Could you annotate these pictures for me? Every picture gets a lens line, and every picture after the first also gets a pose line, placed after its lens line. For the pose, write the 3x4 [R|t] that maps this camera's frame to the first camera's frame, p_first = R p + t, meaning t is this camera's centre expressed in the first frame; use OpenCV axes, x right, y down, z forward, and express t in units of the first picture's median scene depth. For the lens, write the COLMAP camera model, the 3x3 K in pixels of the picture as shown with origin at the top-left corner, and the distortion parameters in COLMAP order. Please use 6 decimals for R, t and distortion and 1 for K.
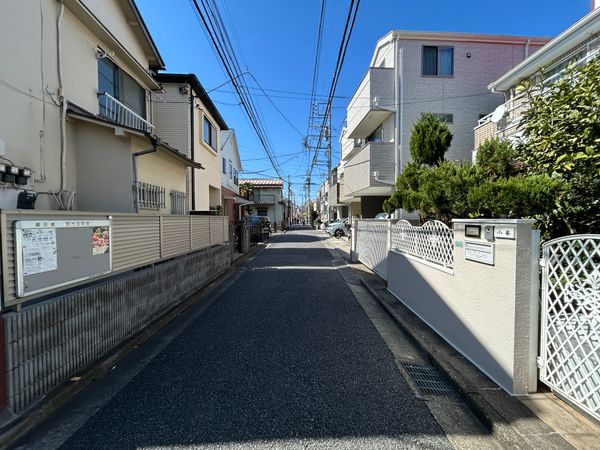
lens RADIAL K [[242.2, 0, 299.1], [0, 242.2, 225.1], [0, 0, 1]] dist [-0.000218, -0.000013]
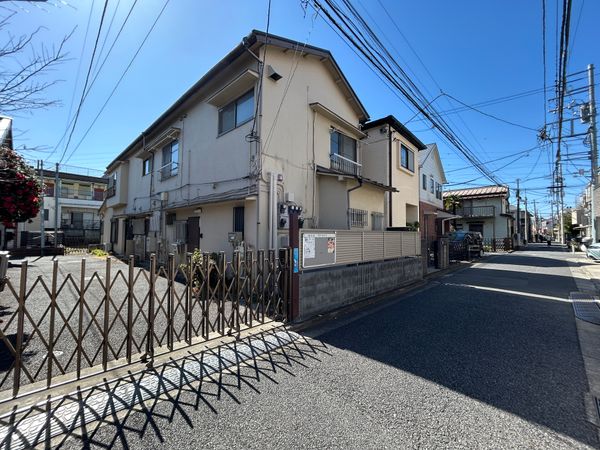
lens RADIAL K [[242.2, 0, 300.3], [0, 242.2, 225.1], [0, 0, 1]] dist [-0.000218, -0.000013]
pose [[0.700306, -0.015493, -0.713675, 0.123623], [-0.029467, 0.998285, -0.050587, 0.004848], [0.713235, 0.056457, 0.698648, -0.173618]]
